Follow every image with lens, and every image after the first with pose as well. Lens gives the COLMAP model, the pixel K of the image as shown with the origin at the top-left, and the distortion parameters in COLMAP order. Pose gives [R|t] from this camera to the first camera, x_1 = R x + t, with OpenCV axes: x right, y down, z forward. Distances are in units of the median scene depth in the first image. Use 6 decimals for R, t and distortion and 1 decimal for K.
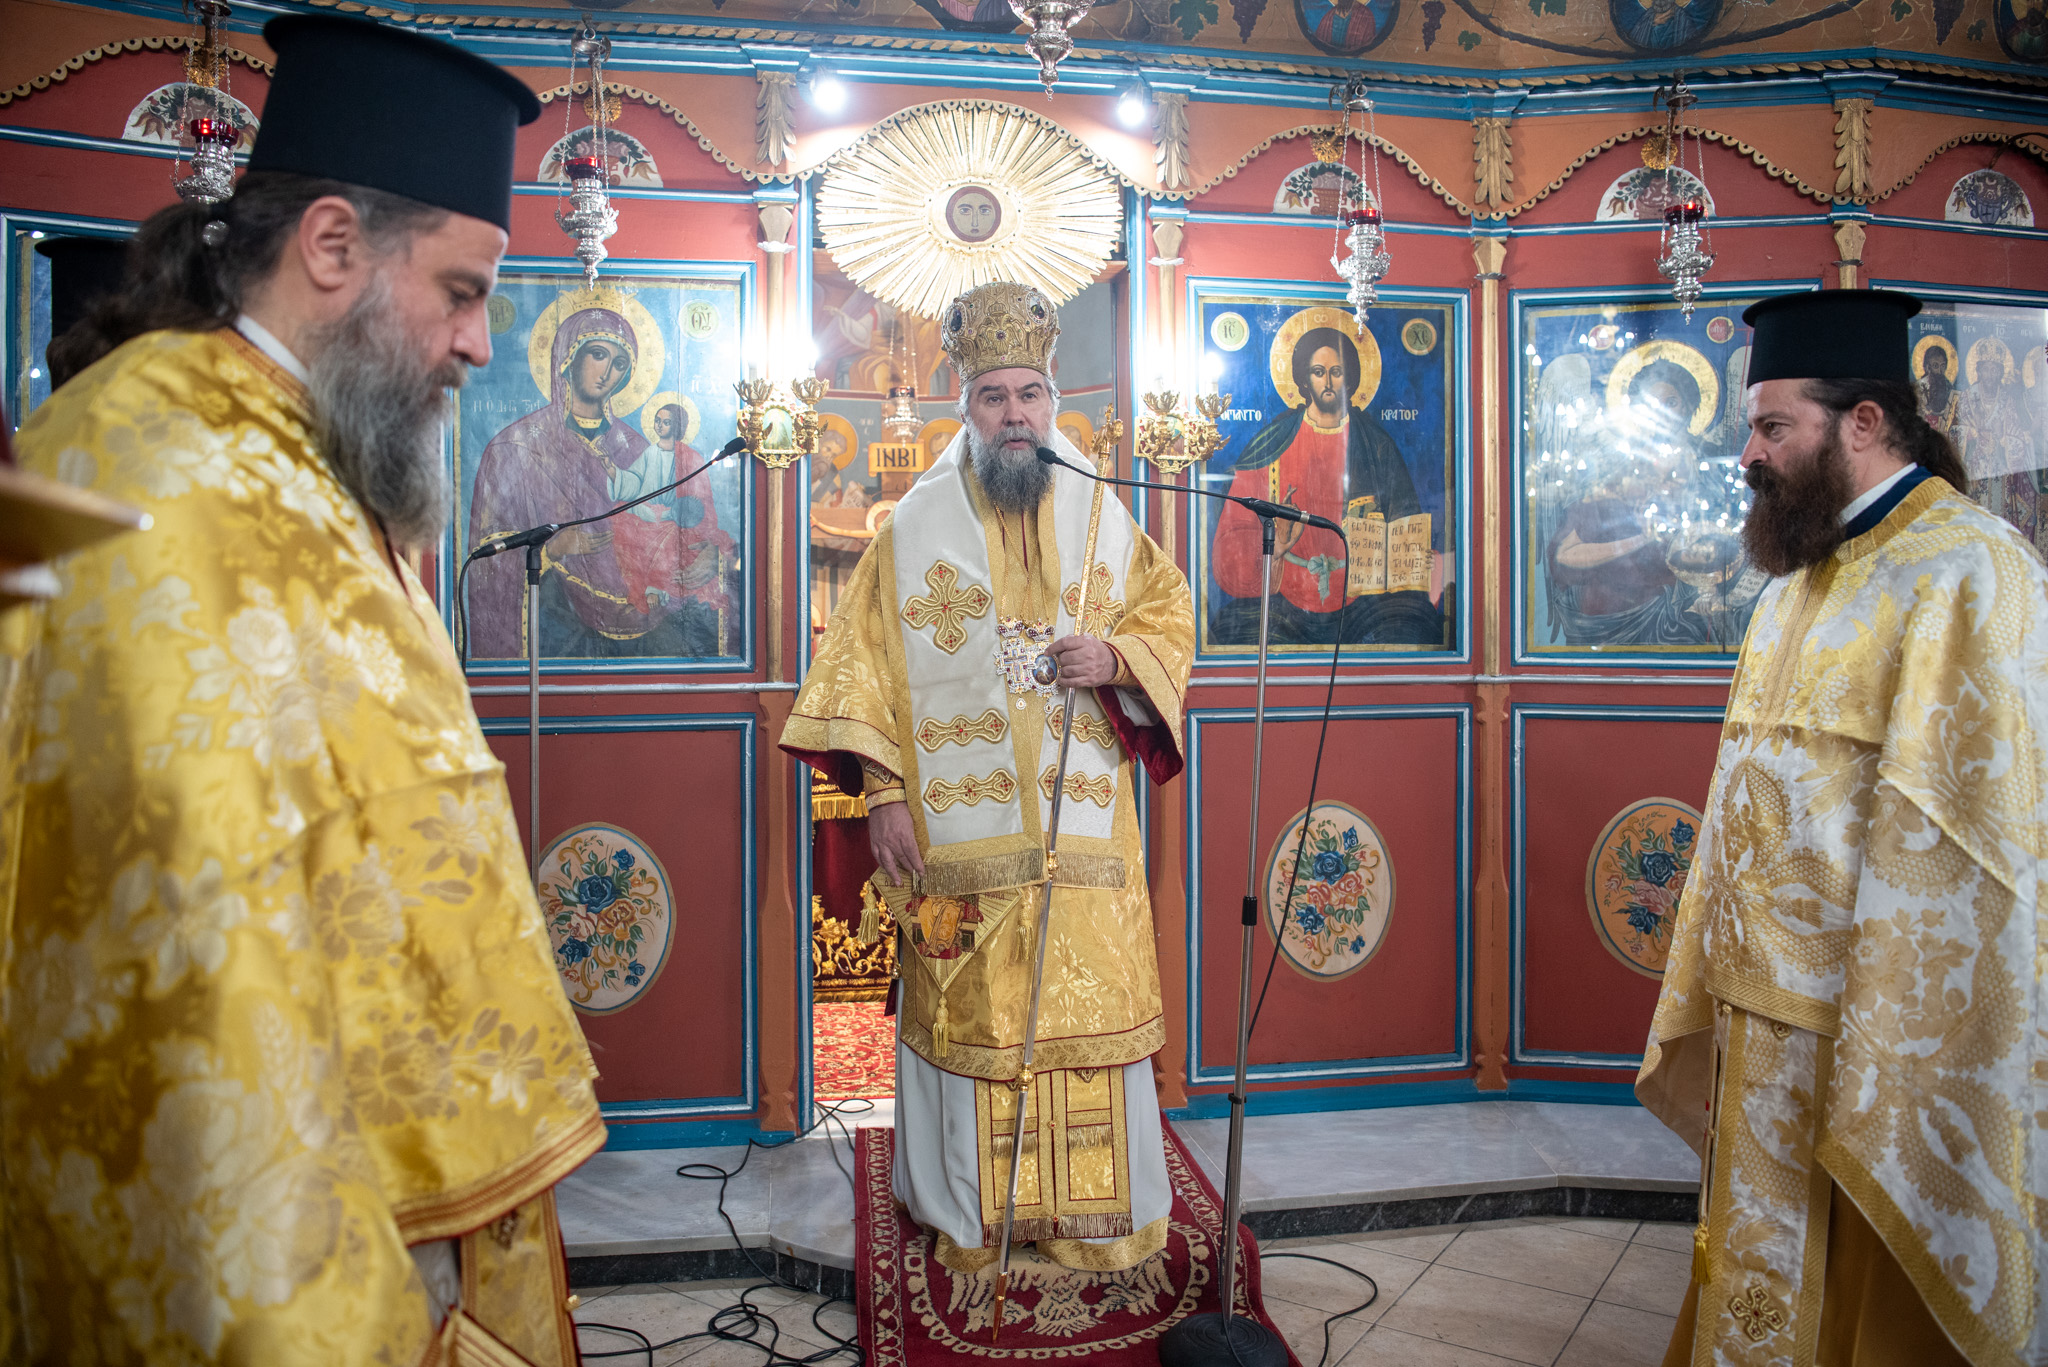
lens RADIAL K [[1446.5, 0, 1026.5], [0, 1446.5, 686.9], [0, 0, 1]] dist [-0.040660, 0.003376]
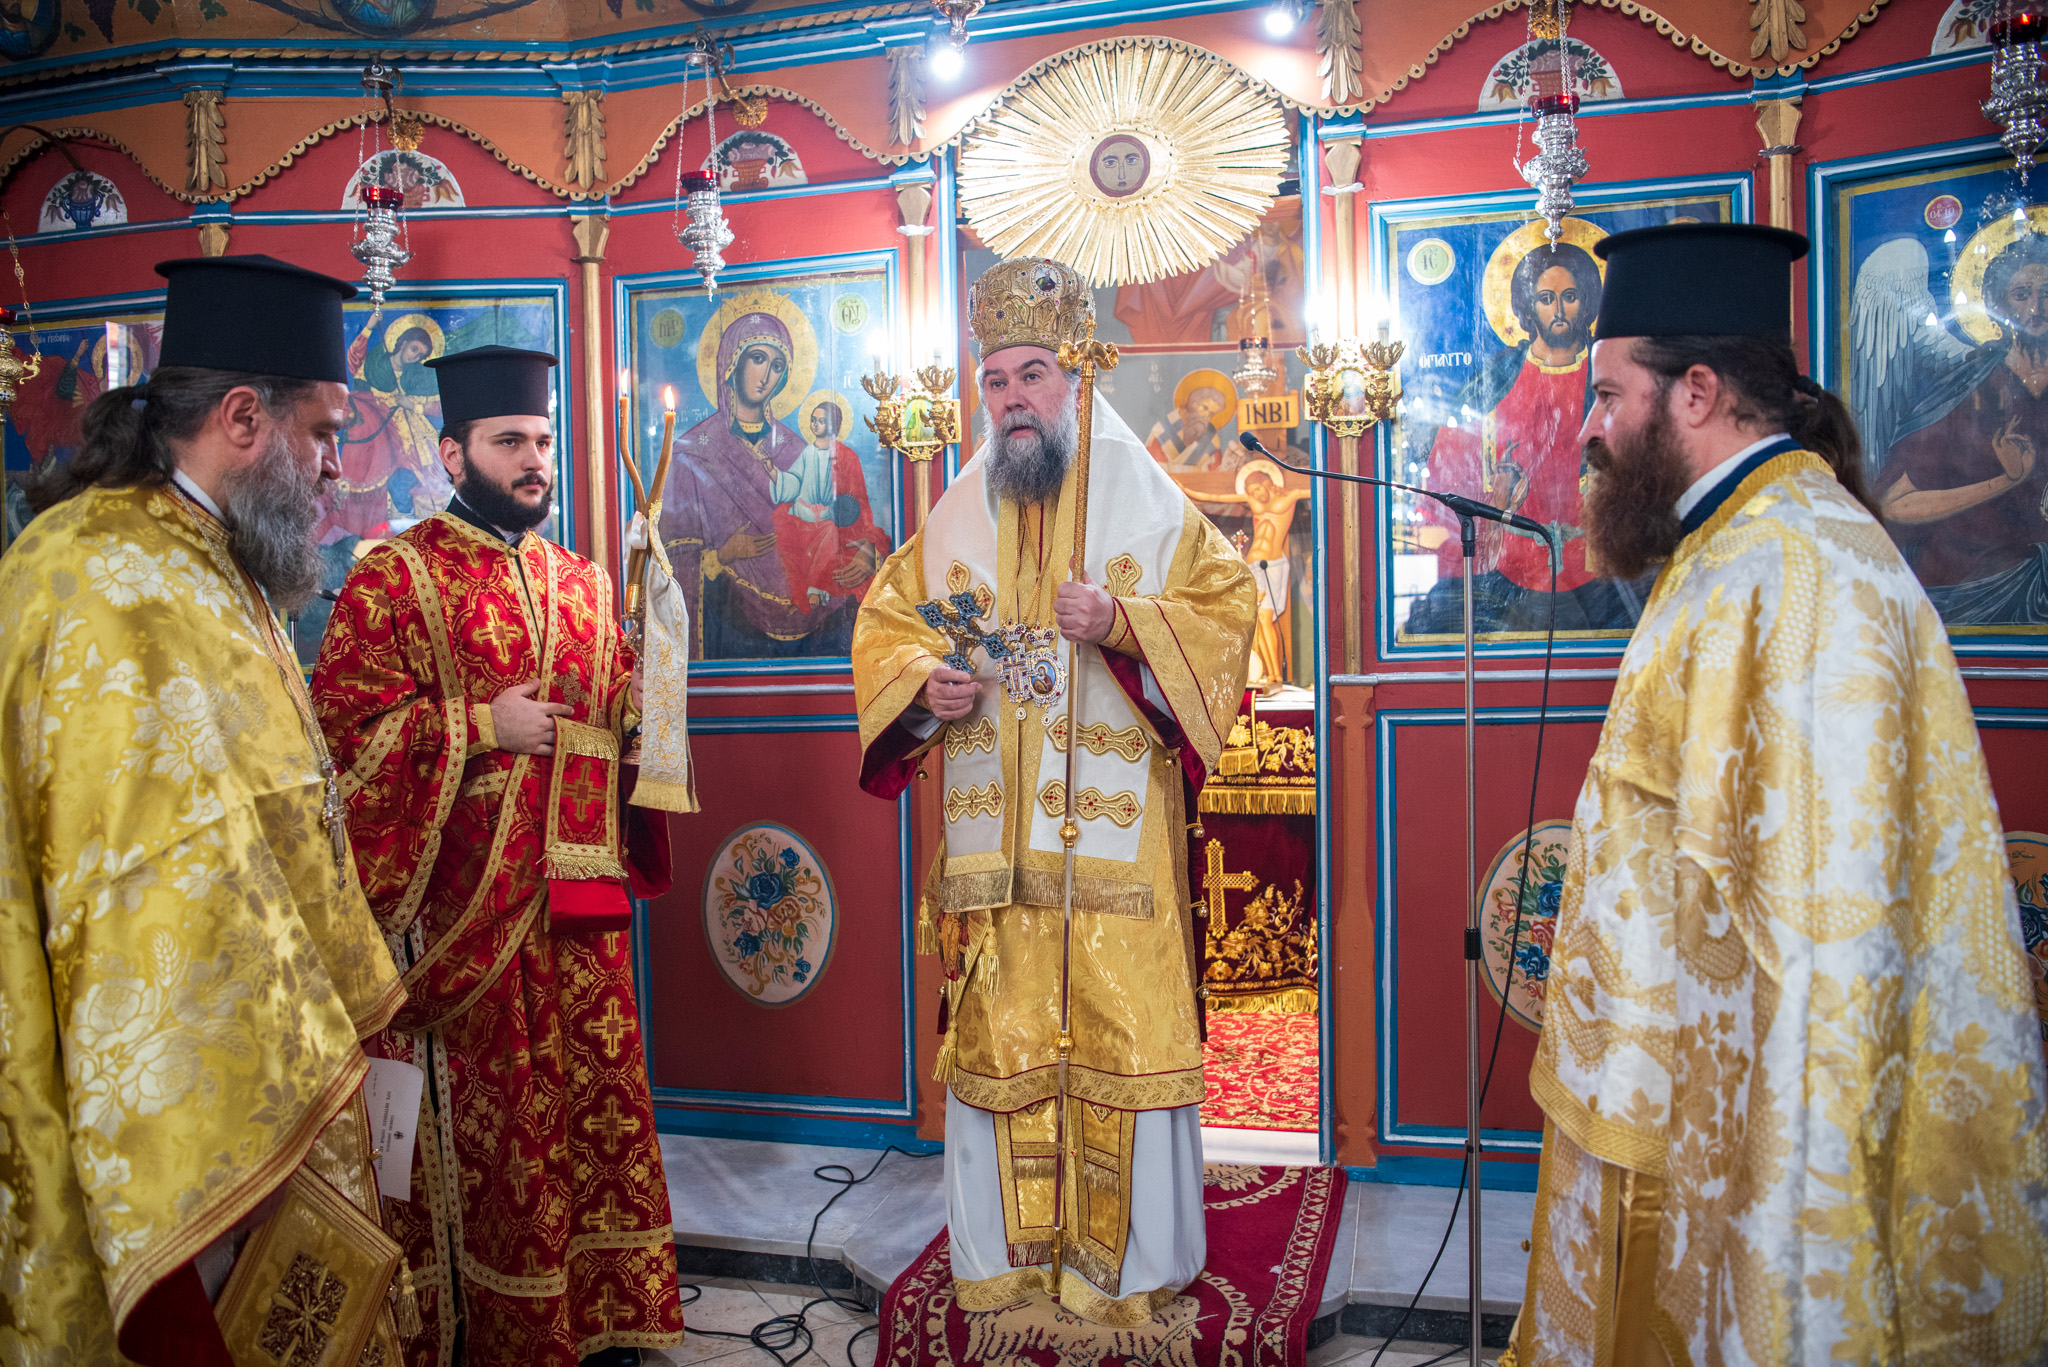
lens RADIAL K [[1545.5, 0, 1022.3], [0, 1545.5, 681.7], [0, 0, 1]] dist [-0.034573, 0.018993]
pose [[0.912967, -0.000971, -0.408032, 0.312148], [0.015339, 0.999372, 0.031941, -0.036096], [0.407745, -0.035420, 0.912408, 0.080004]]
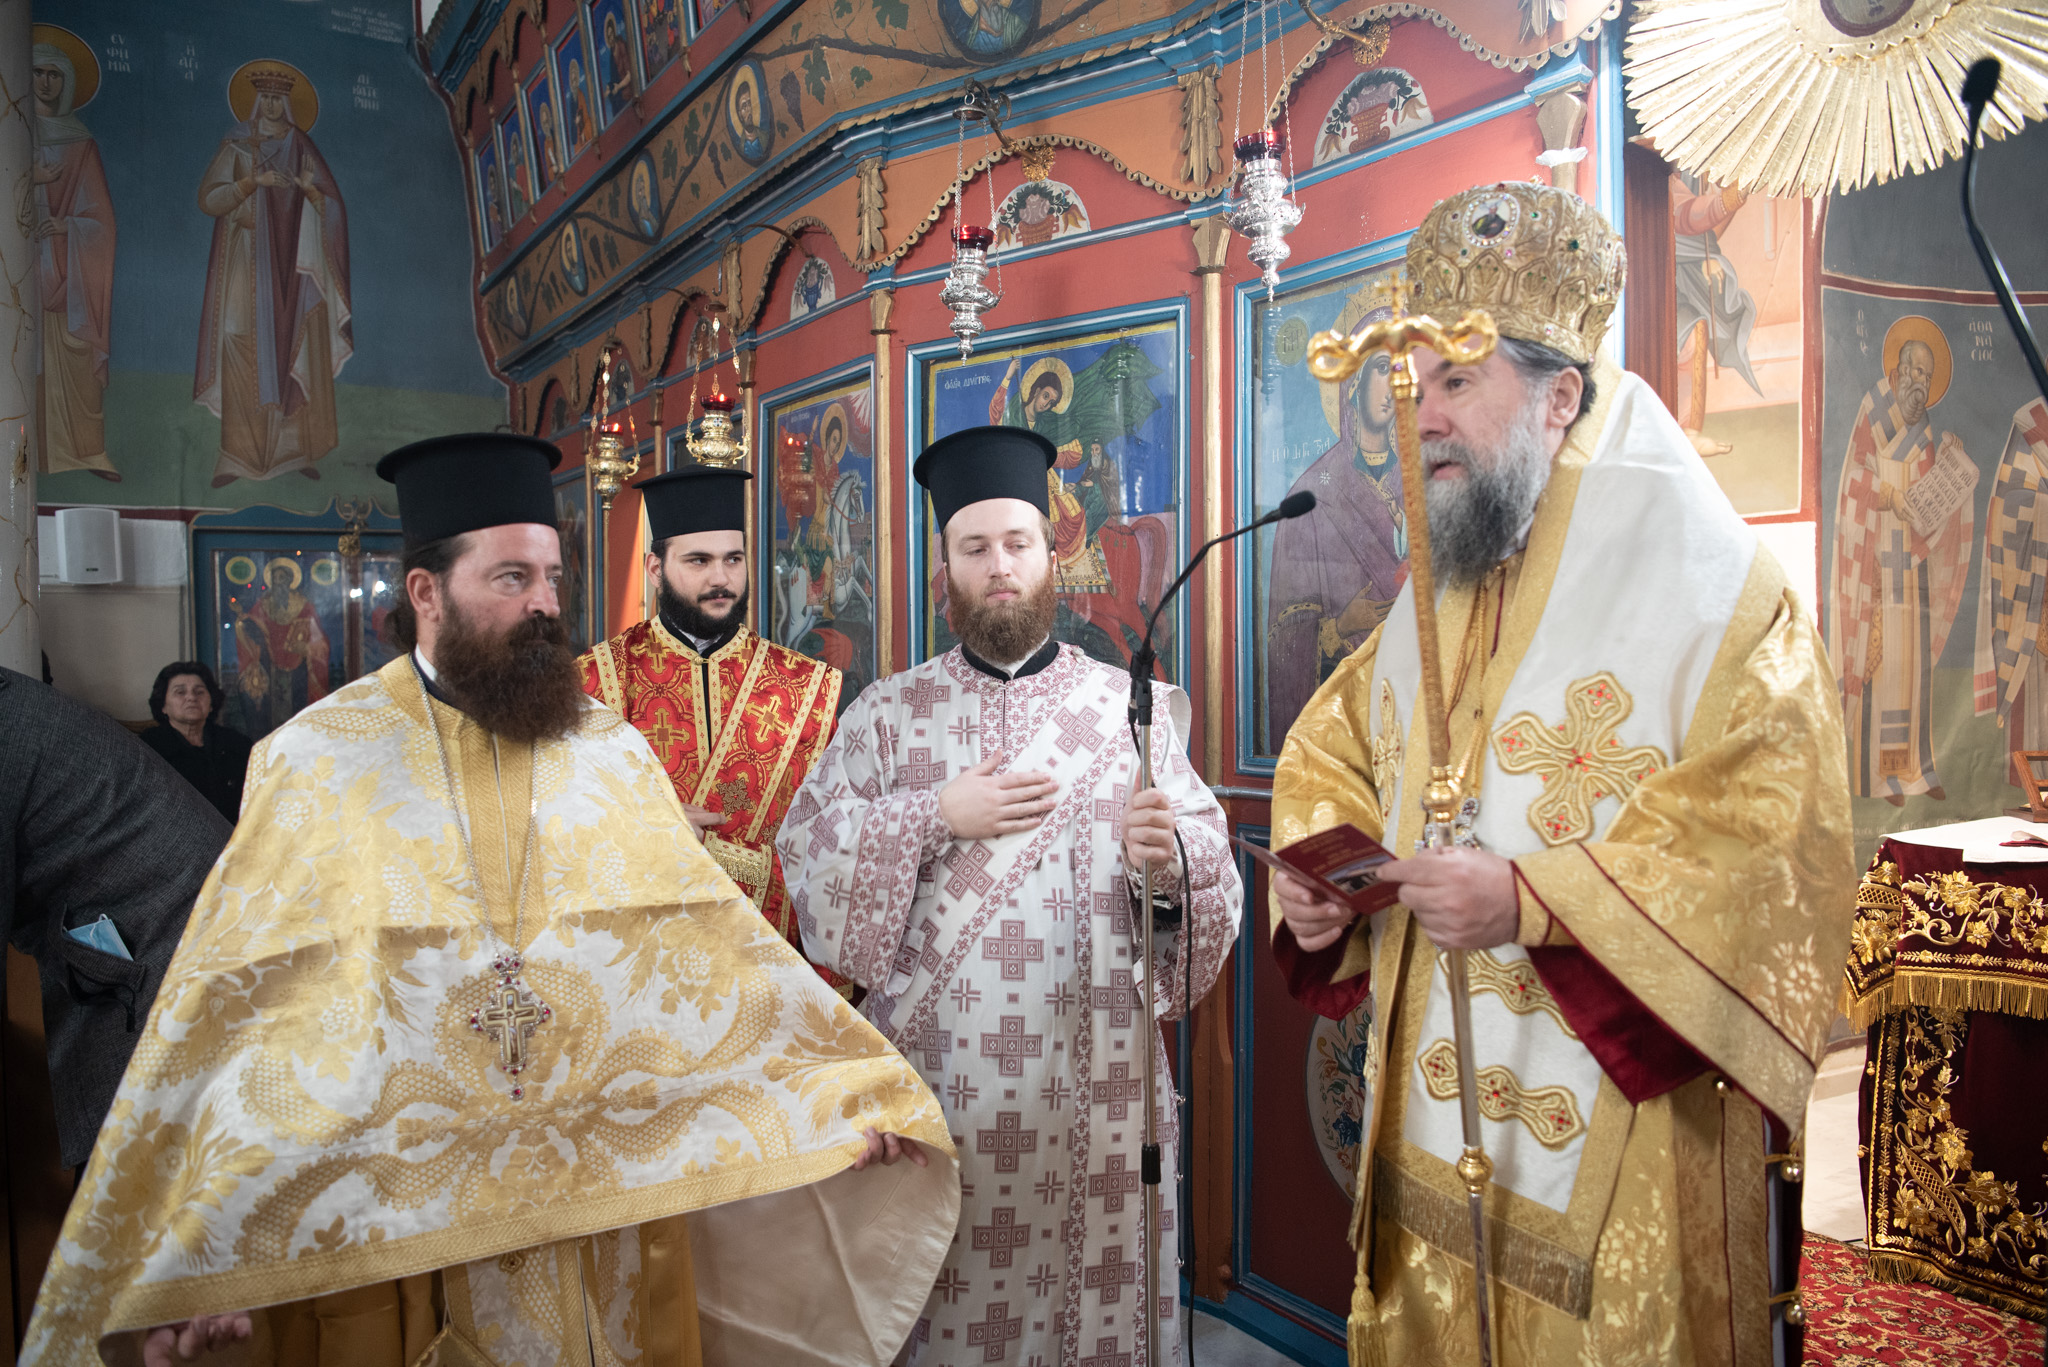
lens RADIAL K [[1470.1, 0, 1013.8], [0, 1470.1, 684.3], [0, 0, 1]] dist [-0.054594, 0.015161]
pose [[0.396657, 0.025201, -0.917621, 0.341184], [-0.004304, 0.999663, 0.025594, -0.081432], [0.917957, -0.006202, 0.396632, 0.508875]]
